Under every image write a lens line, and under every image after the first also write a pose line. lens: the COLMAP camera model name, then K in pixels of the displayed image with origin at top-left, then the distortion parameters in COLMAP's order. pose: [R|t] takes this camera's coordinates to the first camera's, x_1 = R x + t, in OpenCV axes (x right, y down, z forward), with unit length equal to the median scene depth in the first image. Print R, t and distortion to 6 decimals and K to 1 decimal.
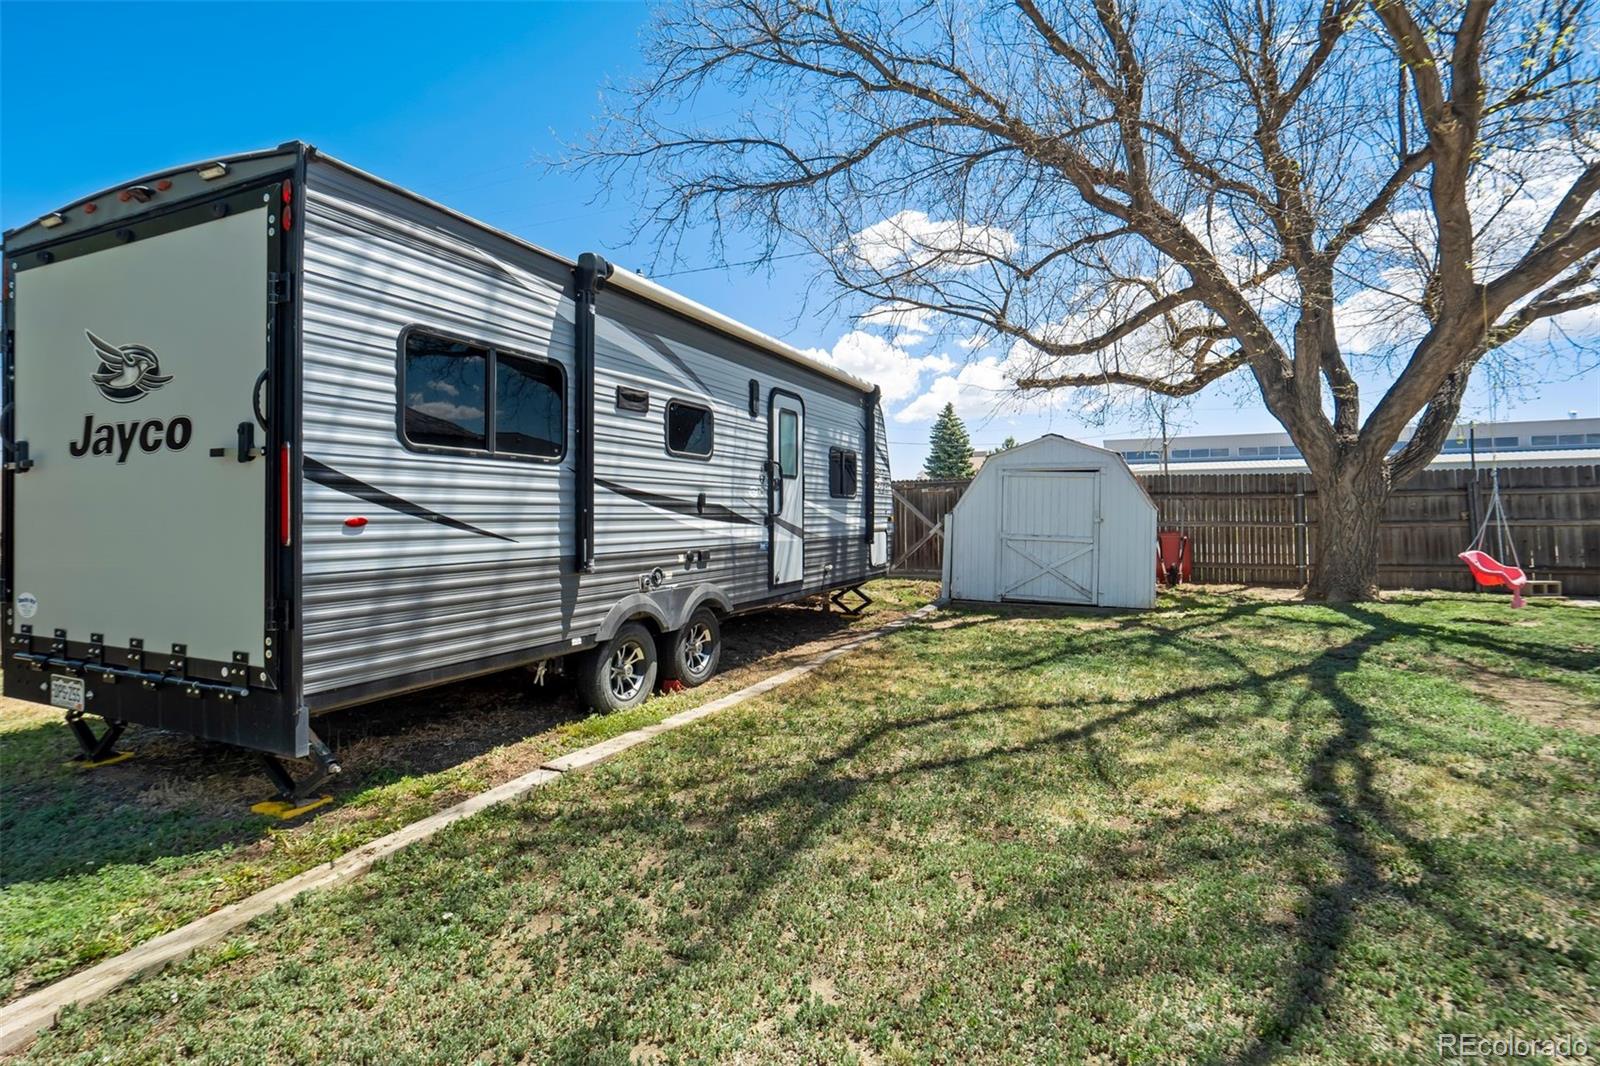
lens RADIAL K [[766.4, 0, 808.1], [0, 766.4, 516.5], [0, 0, 1]] dist [-0.024706, 0.014571]
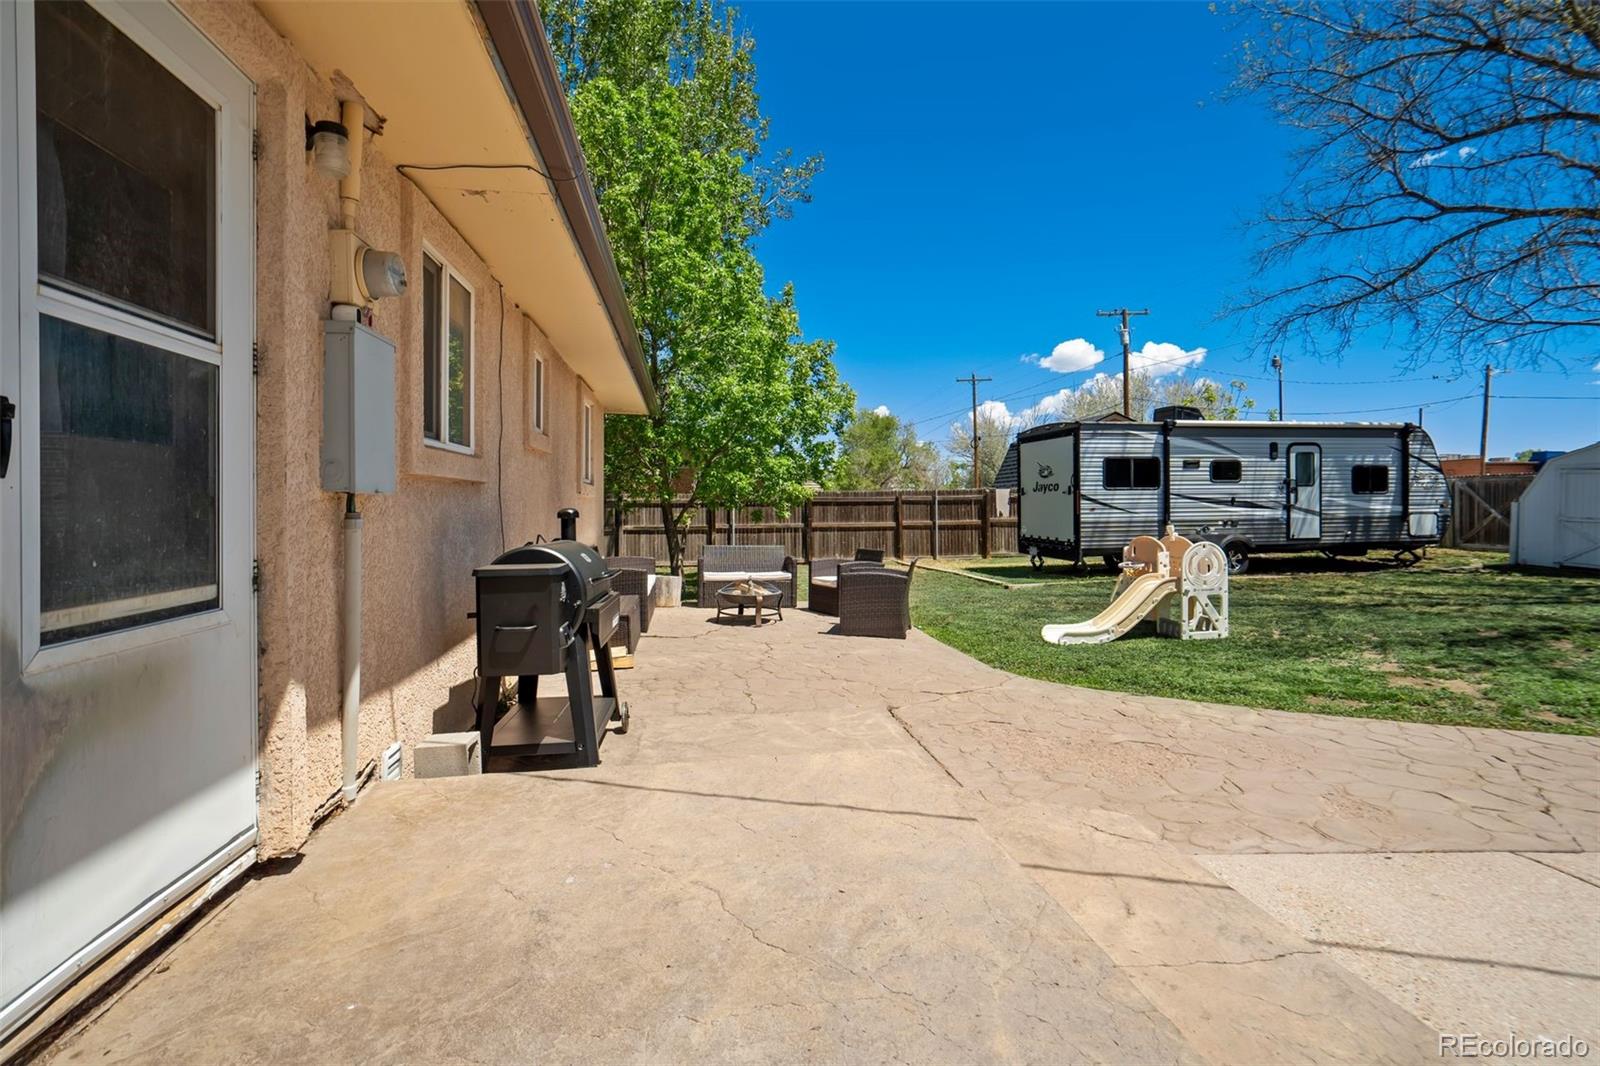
lens RADIAL K [[766.4, 0, 786.7], [0, 766.4, 494.9], [0, 0, 1]] dist [-0.024706, 0.014571]
pose [[0.531271, -0.008551, -0.847159, 1.226498], [0.008251, 0.999954, -0.004919, -0.037692], [0.847162, -0.004376, 0.531317, -1.570797]]
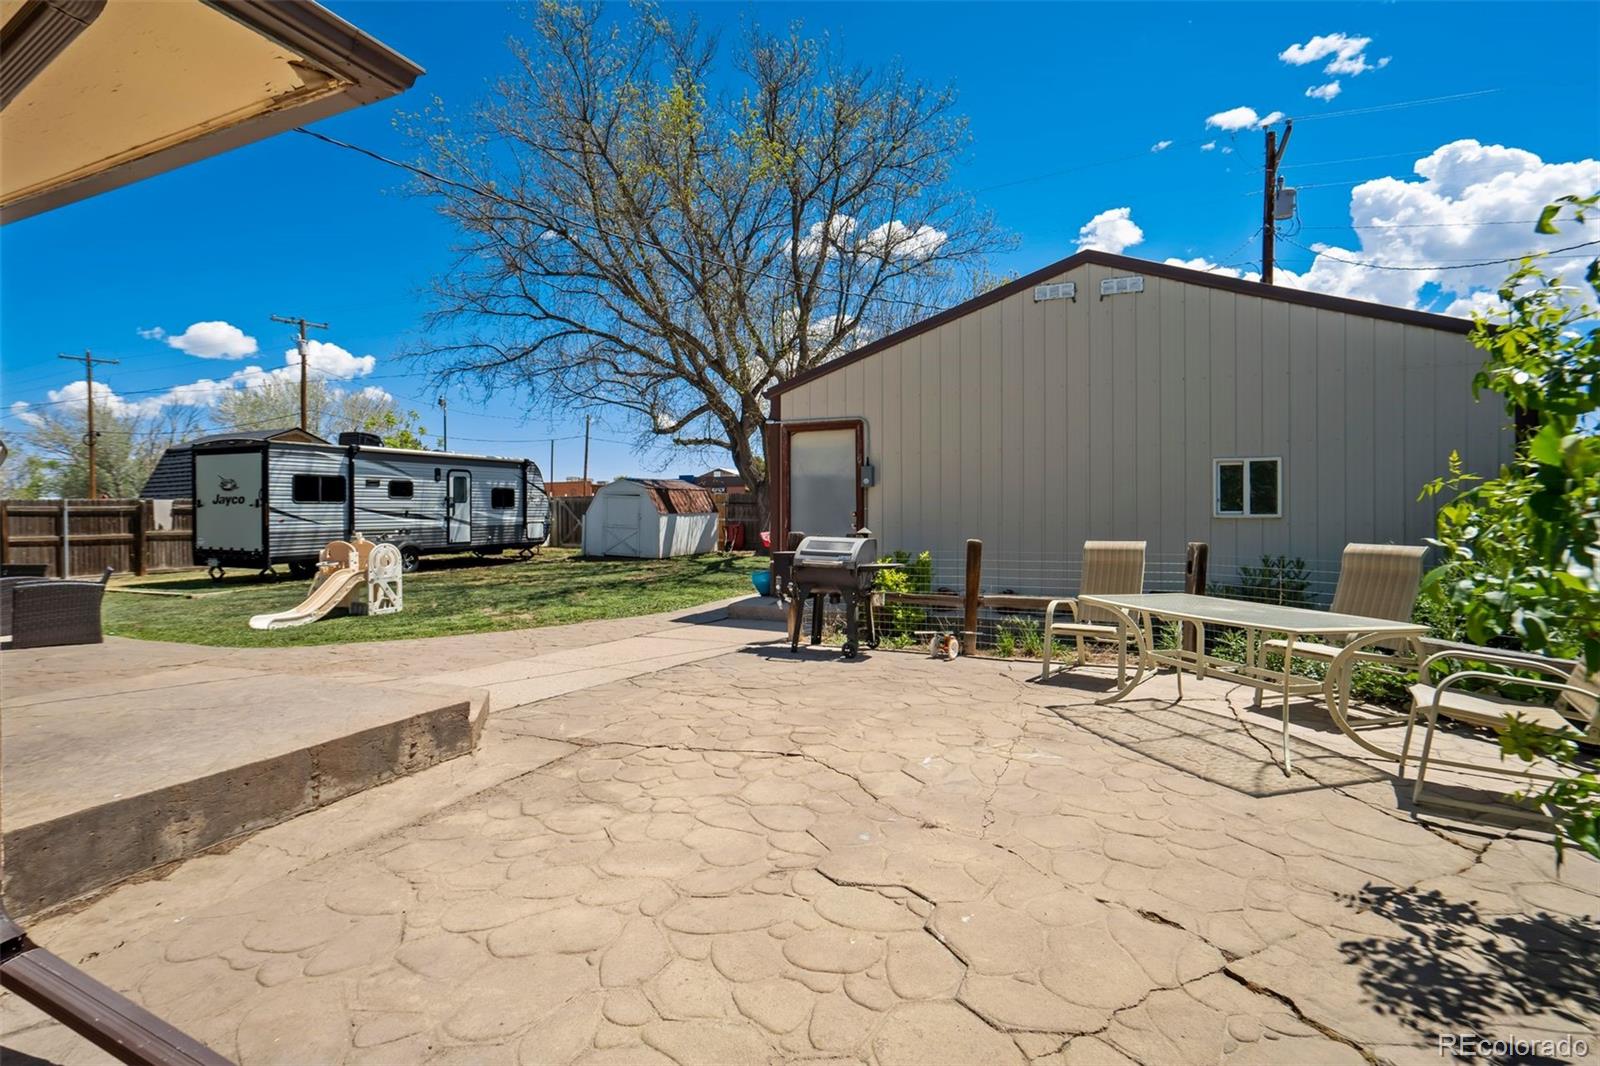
lens RADIAL K [[766.4, 0, 806.7], [0, 766.4, 521.9], [0, 0, 1]] dist [-0.024706, 0.014571]
pose [[0.999997, 0.002110, 0.001101, 1.526960], [-0.002130, 0.999825, 0.018605, -0.046037], [-0.001062, -0.018608, 0.999826, -2.130733]]
